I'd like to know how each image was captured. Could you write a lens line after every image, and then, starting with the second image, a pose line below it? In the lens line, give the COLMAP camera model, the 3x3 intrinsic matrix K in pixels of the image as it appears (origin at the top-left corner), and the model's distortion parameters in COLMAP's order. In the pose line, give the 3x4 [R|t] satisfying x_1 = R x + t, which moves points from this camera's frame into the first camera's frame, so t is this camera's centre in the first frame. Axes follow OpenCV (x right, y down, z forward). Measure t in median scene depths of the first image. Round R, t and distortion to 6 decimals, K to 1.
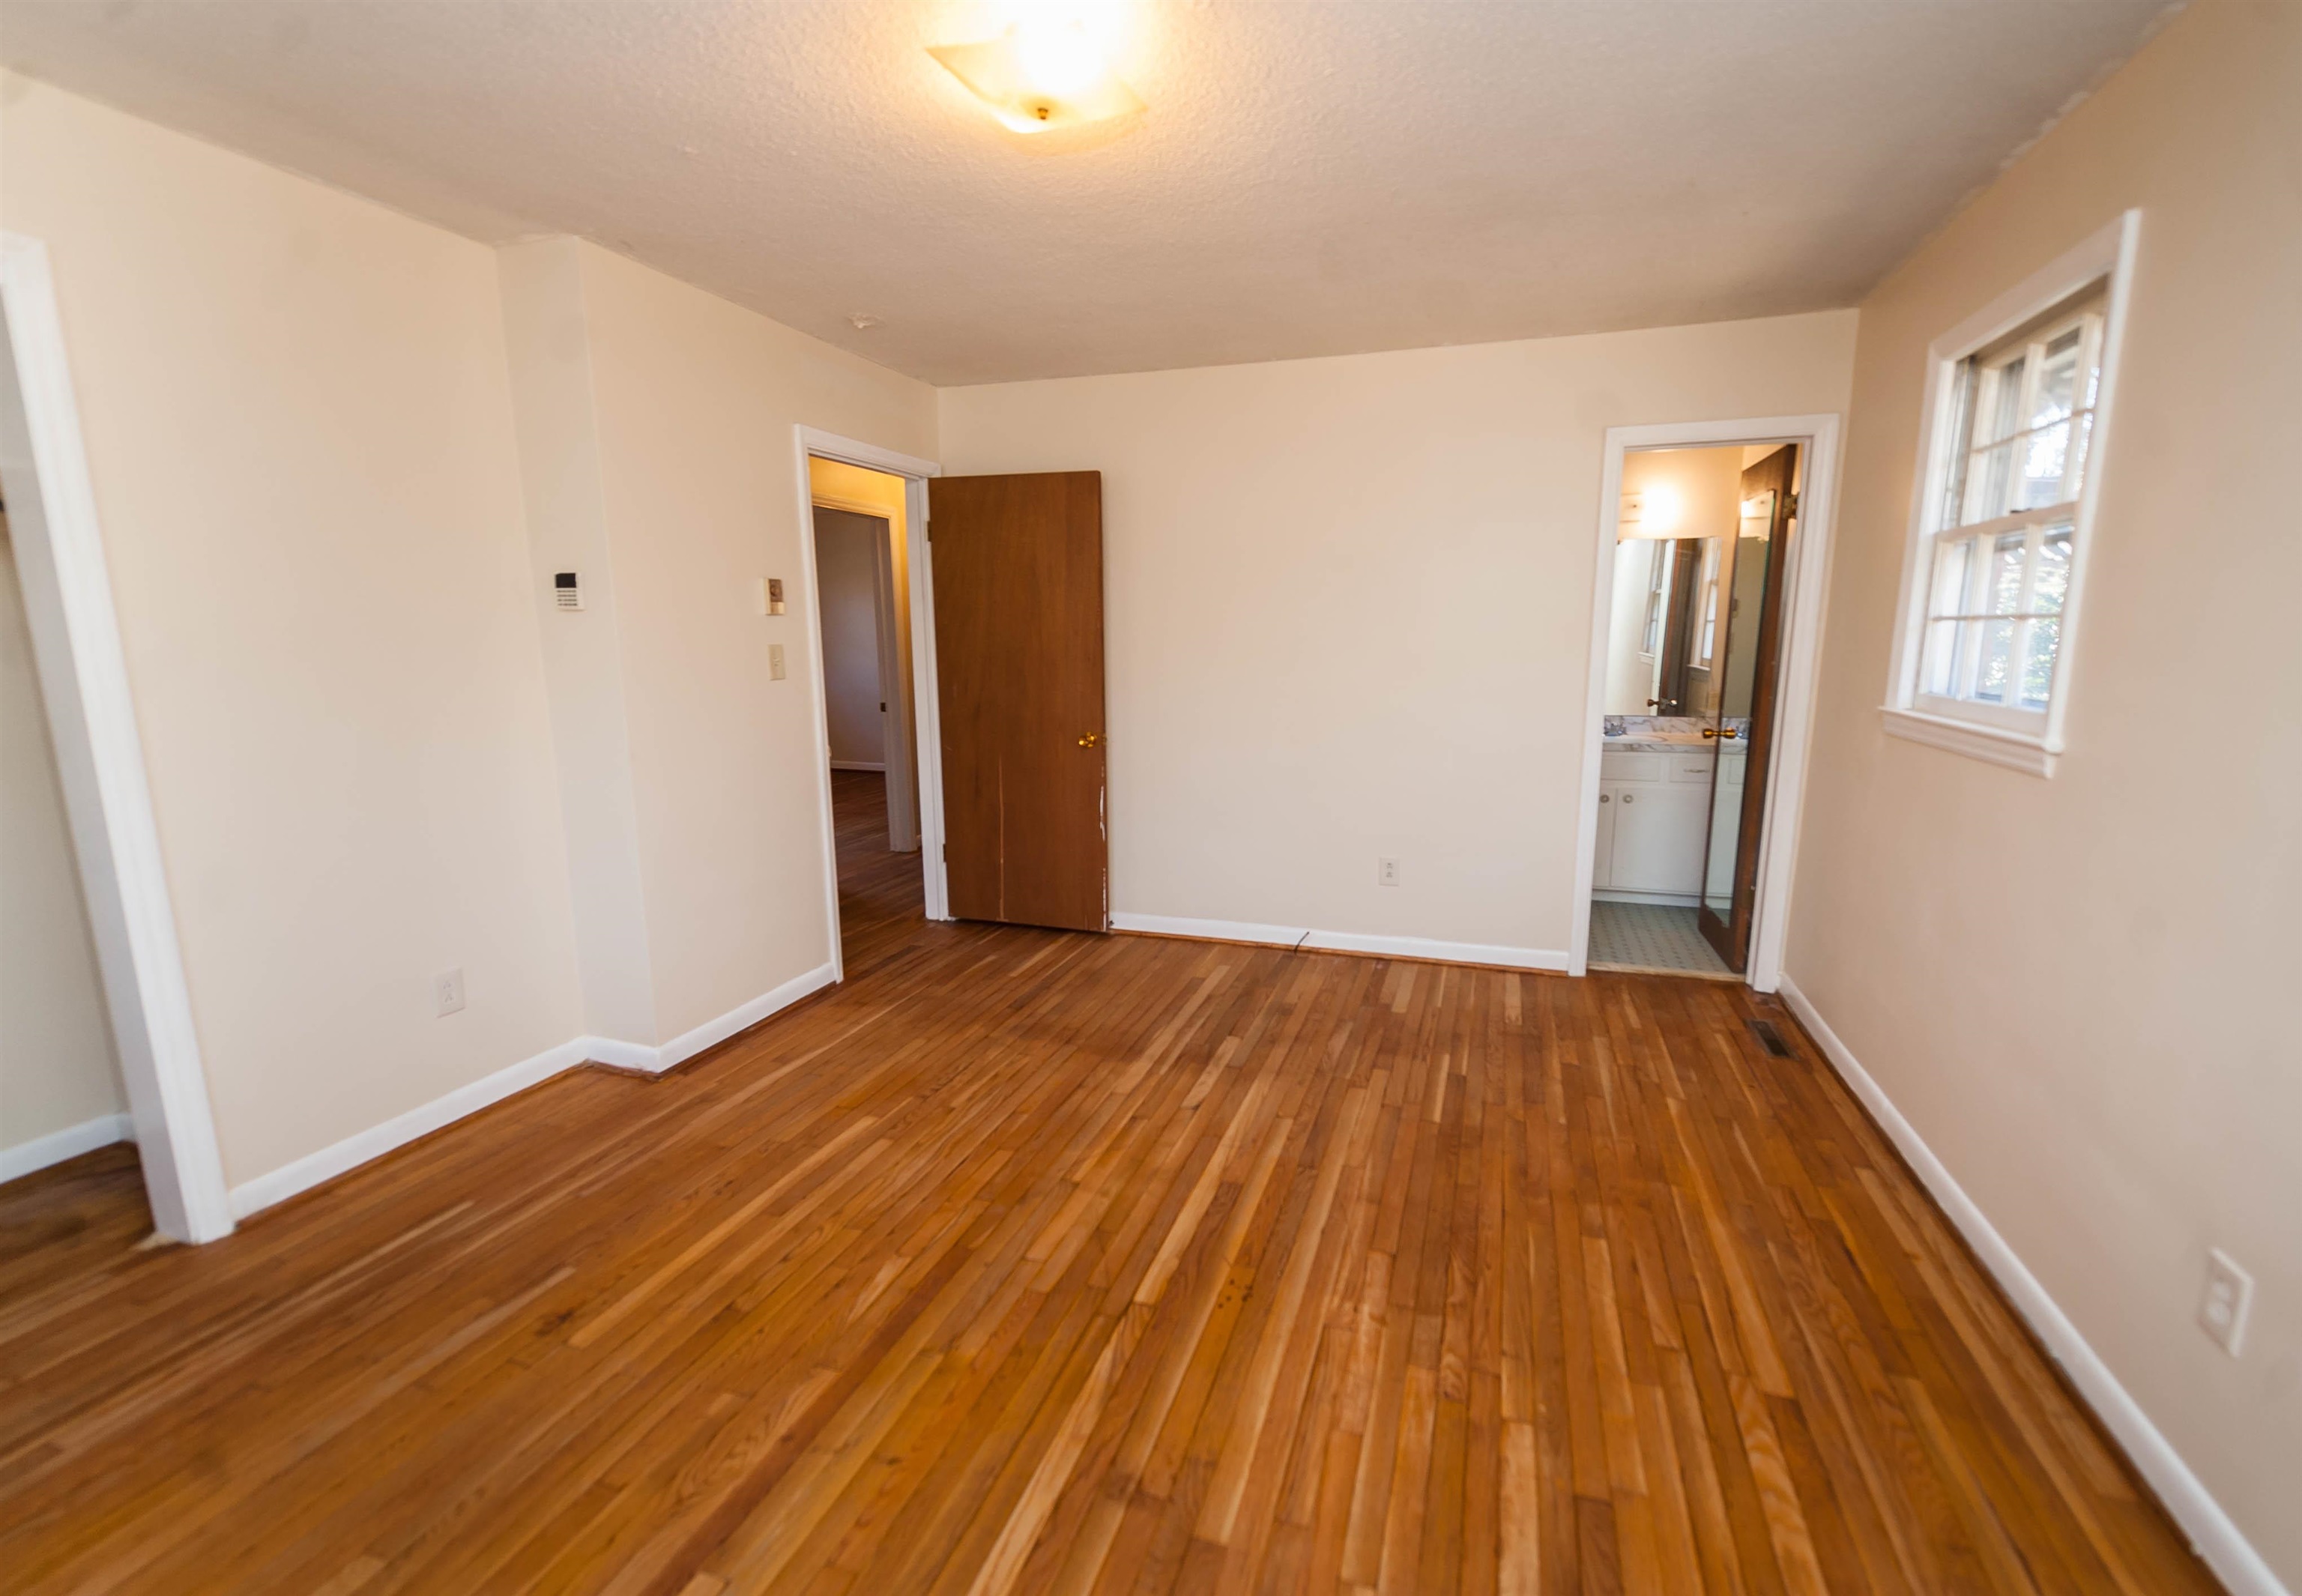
lens RADIAL K [[1027.8, 0, 1221.3], [0, 1027.8, 817.4], [0, 0, 1]] dist [0.020360, -0.009620]
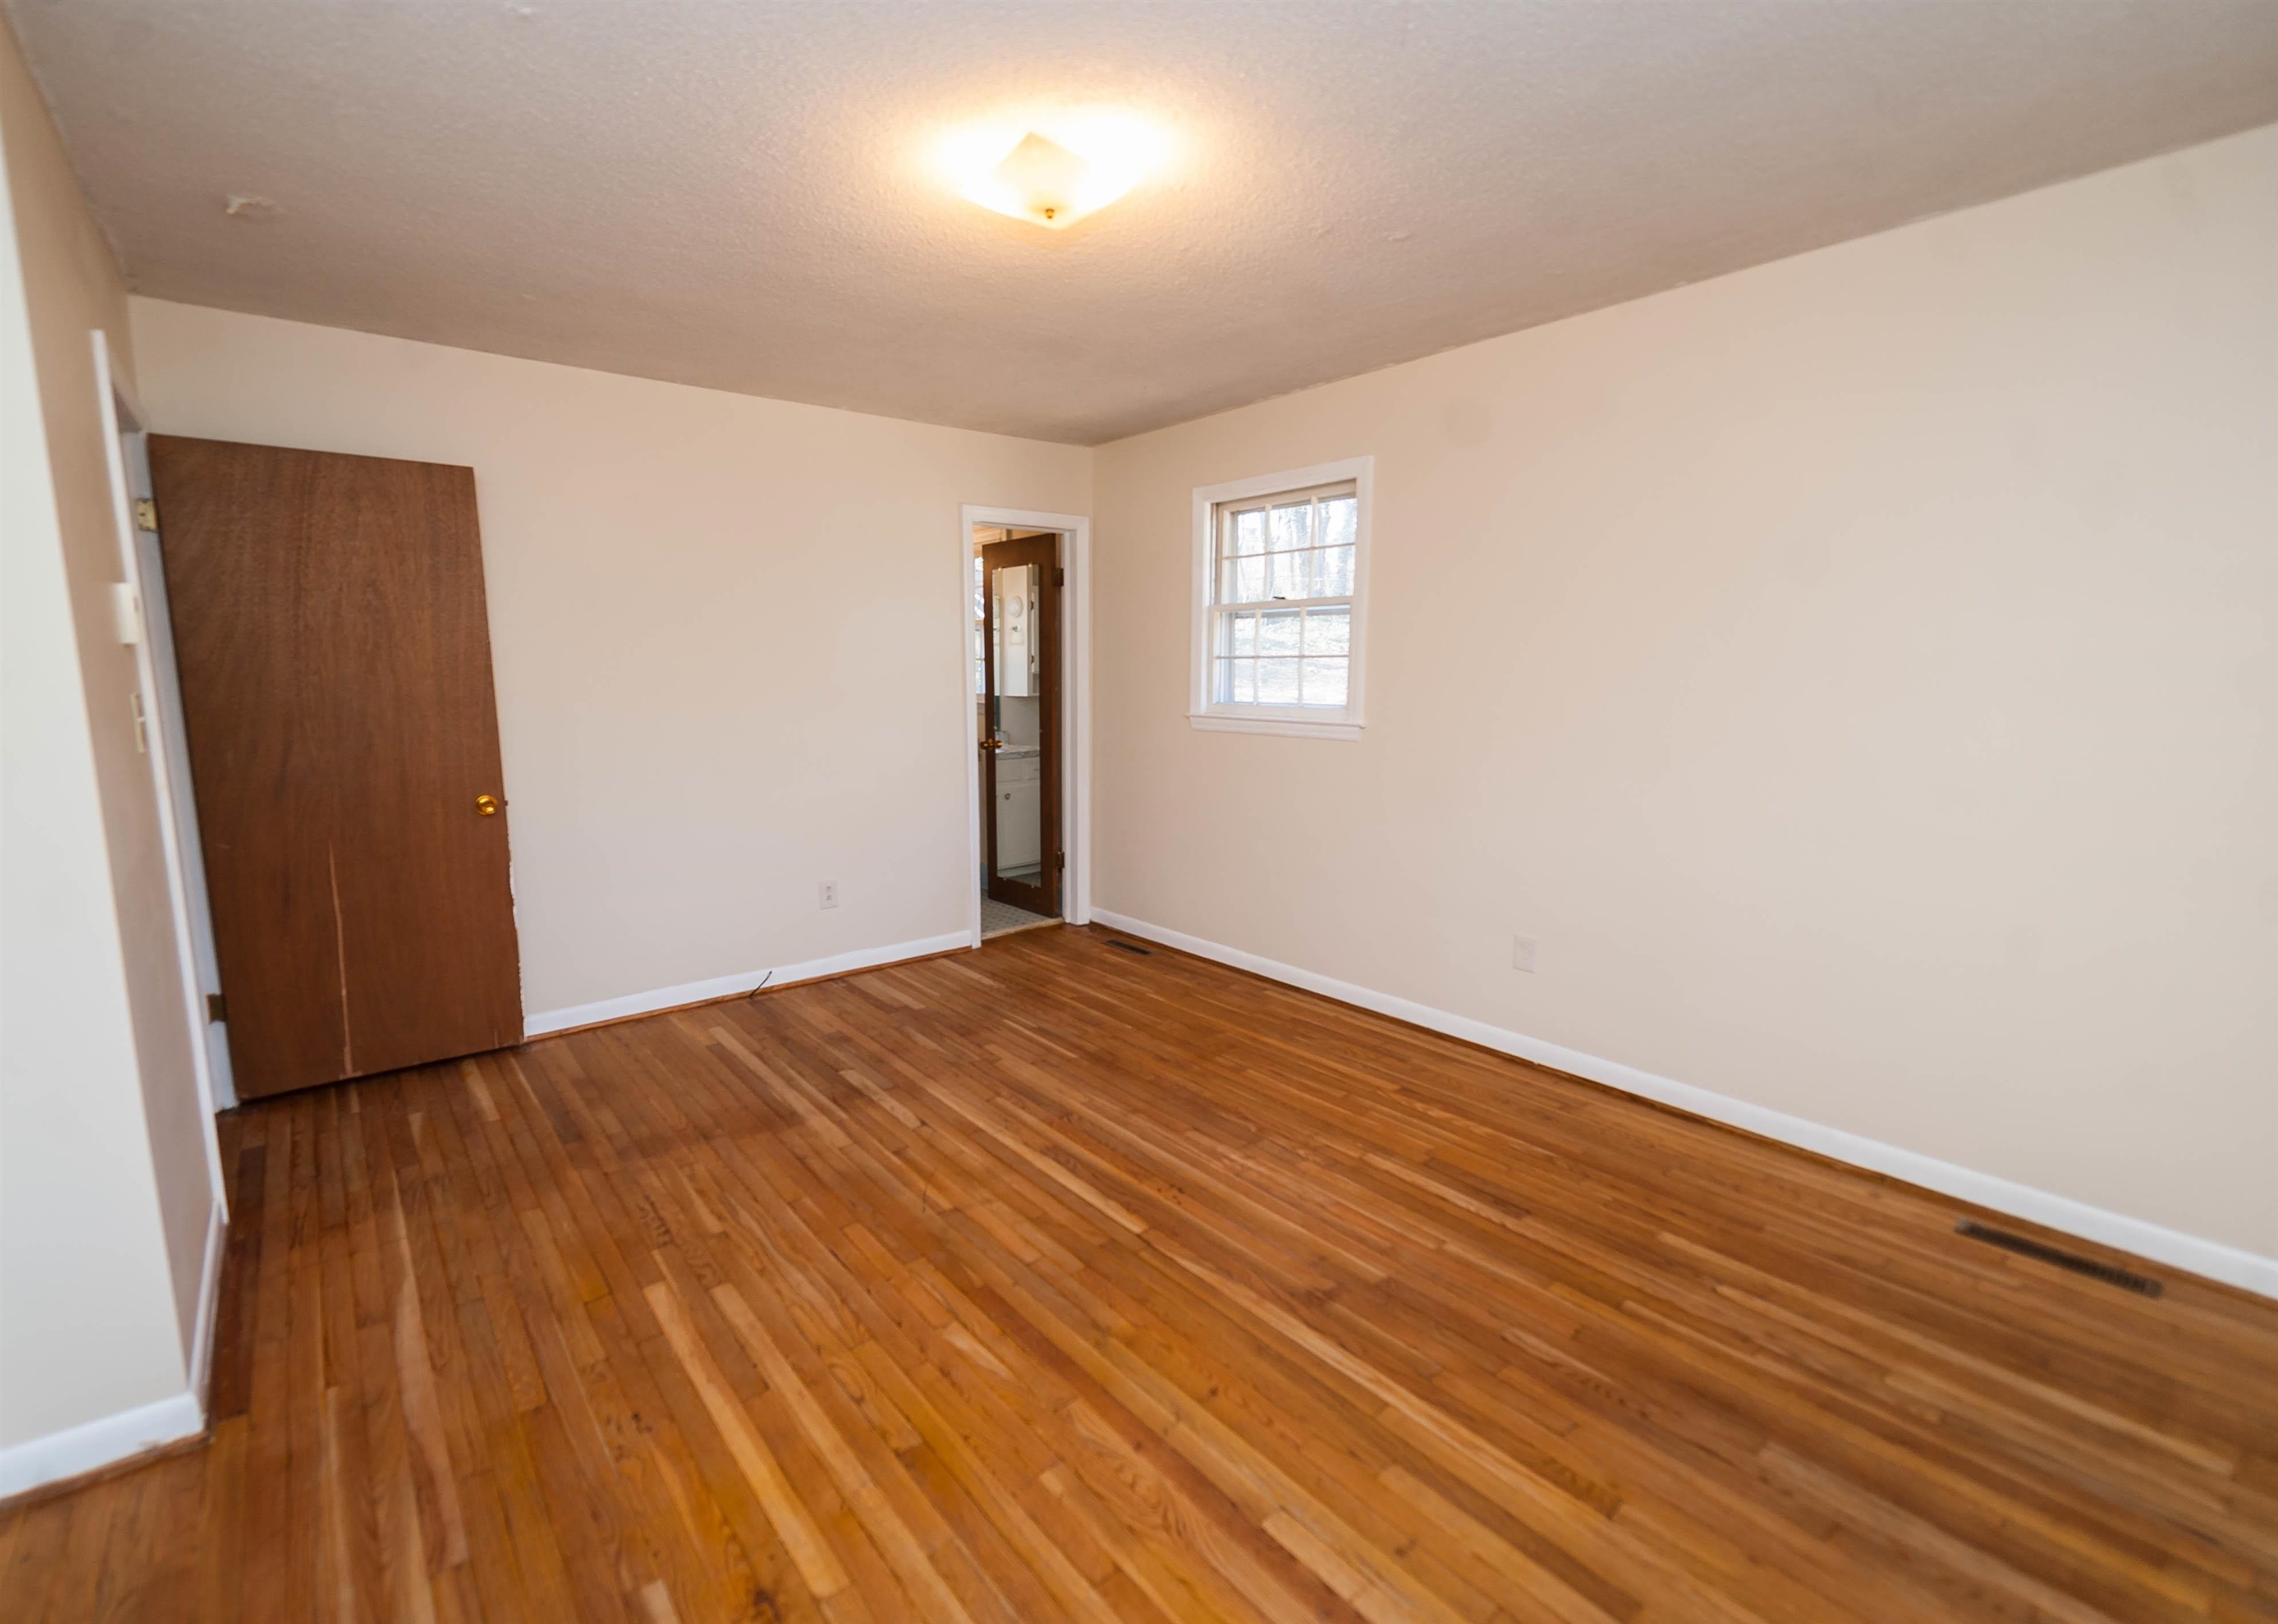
lens RADIAL K [[1008.6, 0, 1125.0], [0, 1008.6, 814.4], [0, 0, 1]] dist [0.020353, -0.010563]
pose [[0.551234, -0.125985, 0.824784, -0.745141], [0.154497, 0.986852, 0.047485, -0.044172], [-0.819922, 0.101251, 0.563451, 0.239969]]
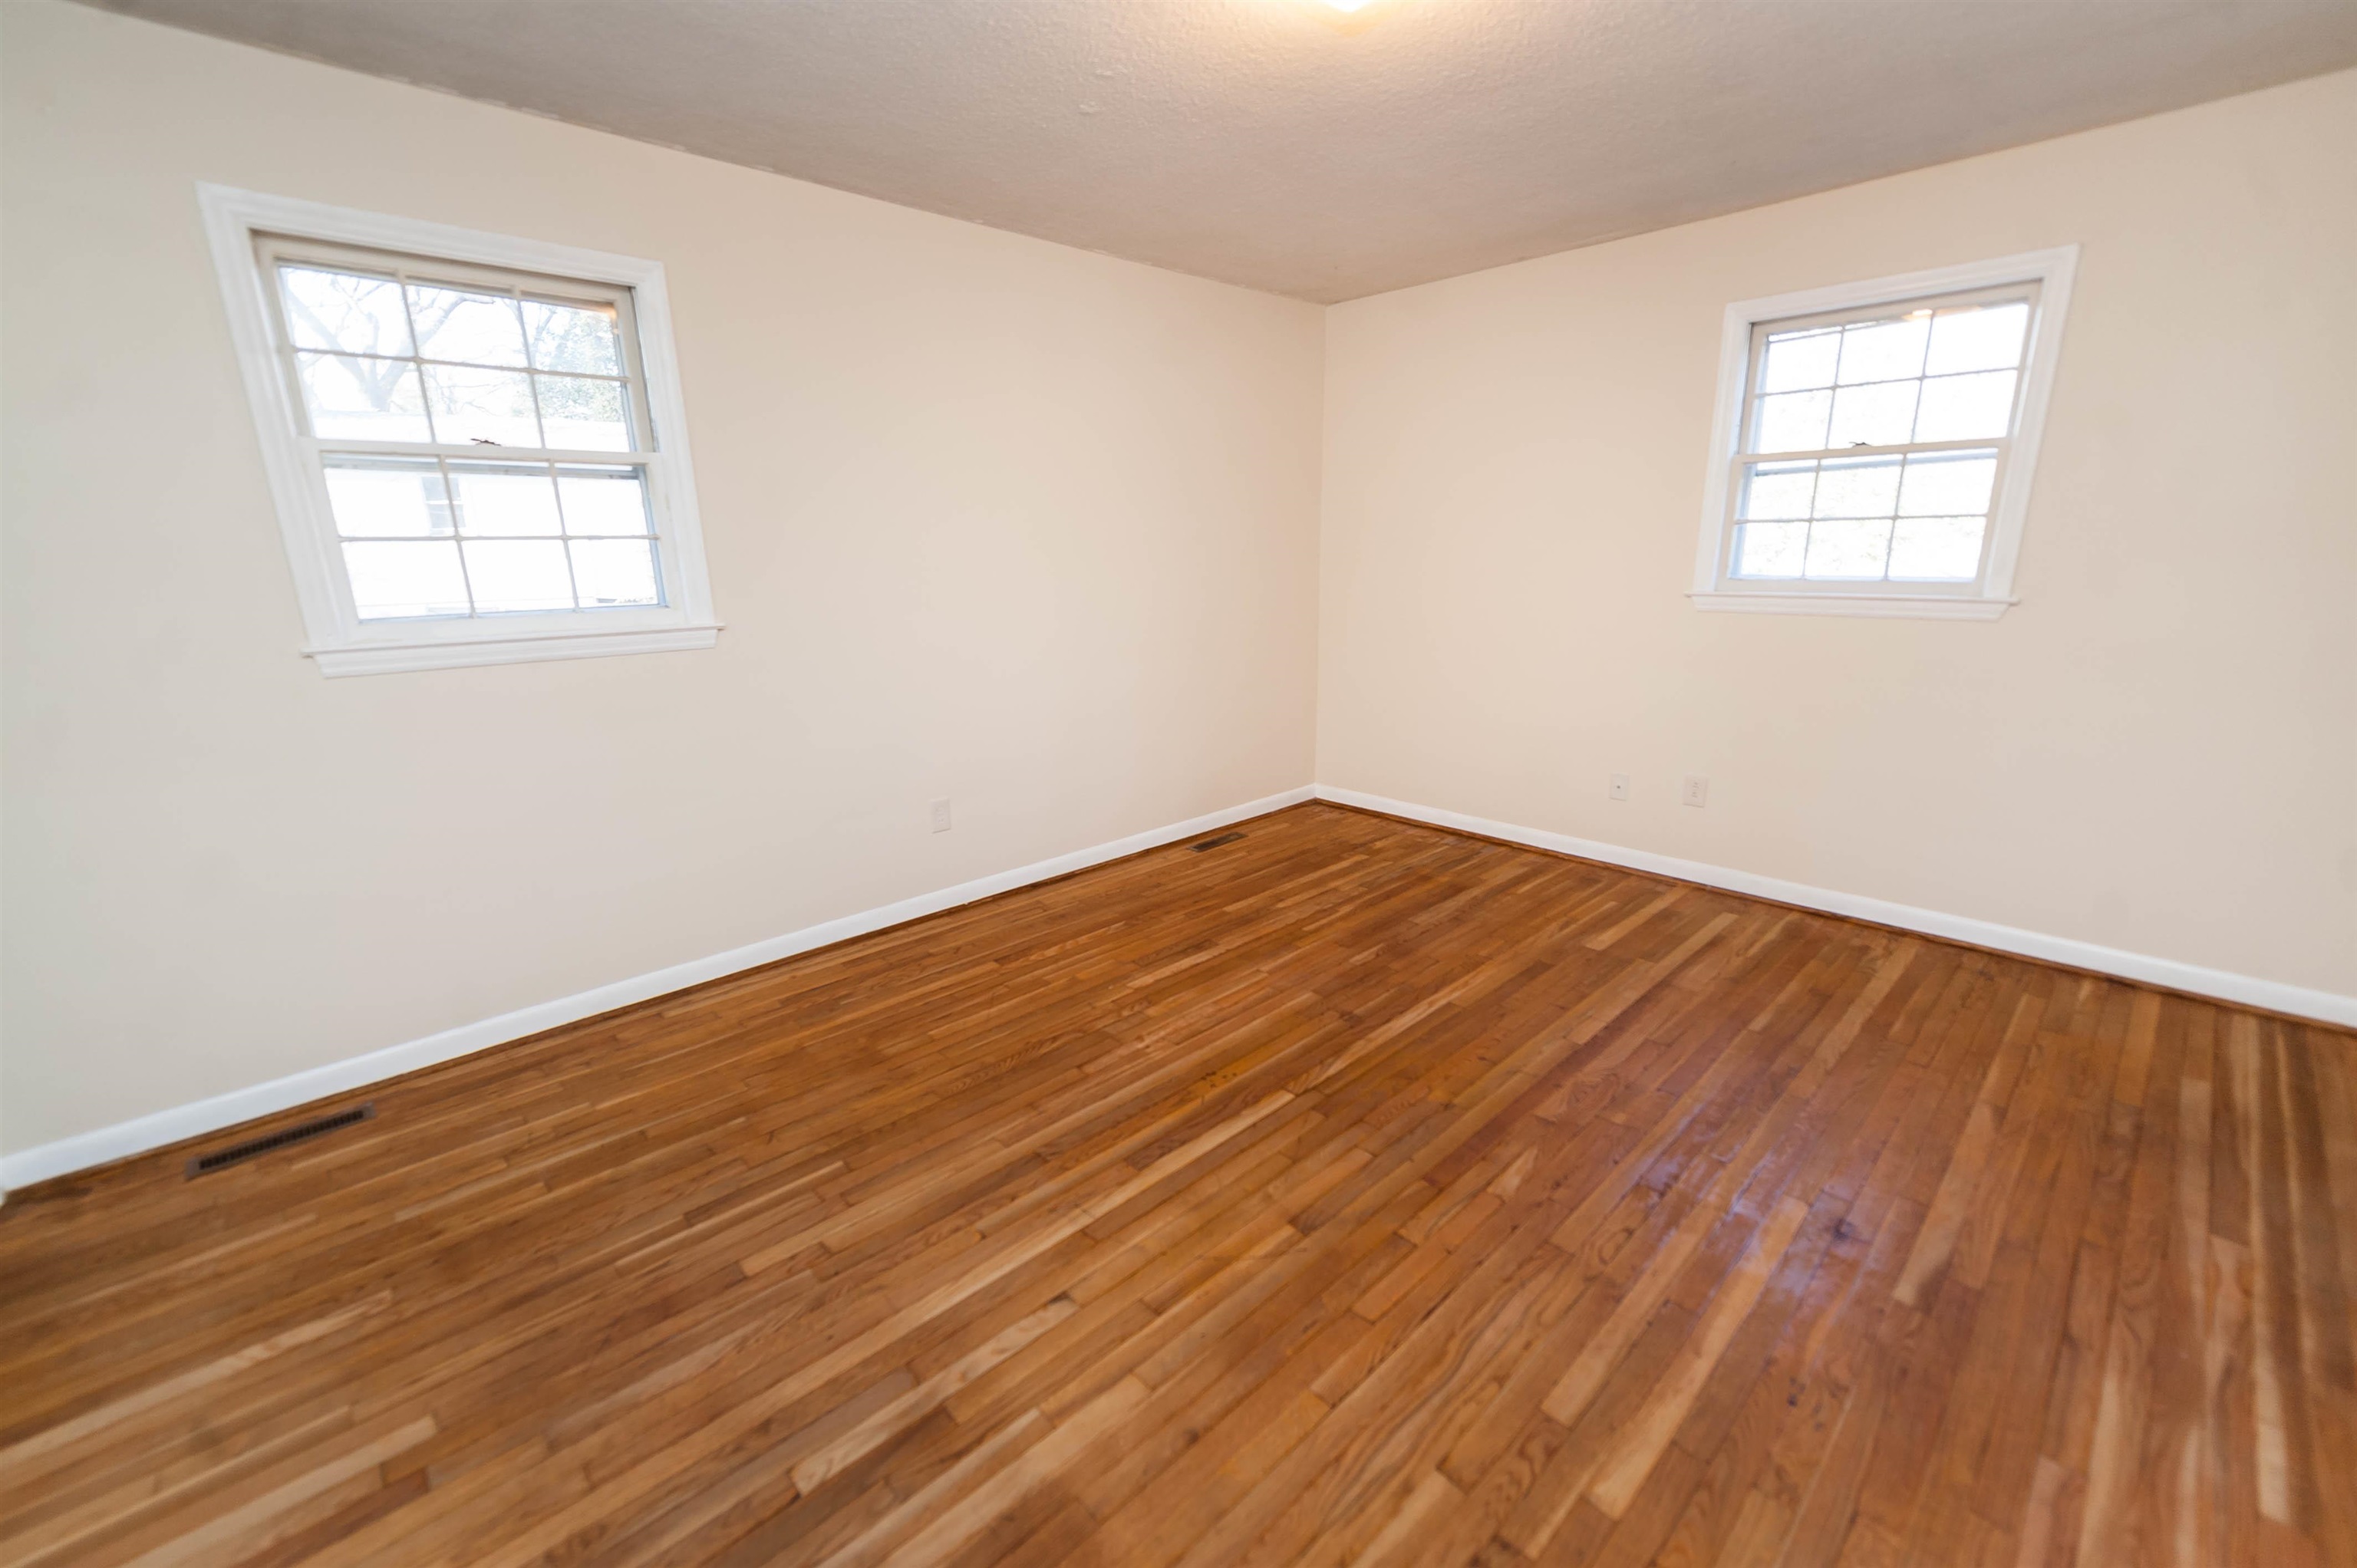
lens RADIAL K [[910.4, 0, 1178.5], [0, 910.4, 784.0], [0, 0, 1]] dist [0.013716, -0.005017]
pose [[-0.860896, -0.116403, 0.495286, -0.347541], [0.107763, 0.909672, 0.401104, -0.240022], [-0.497237, 0.398682, -0.770589, 1.332600]]
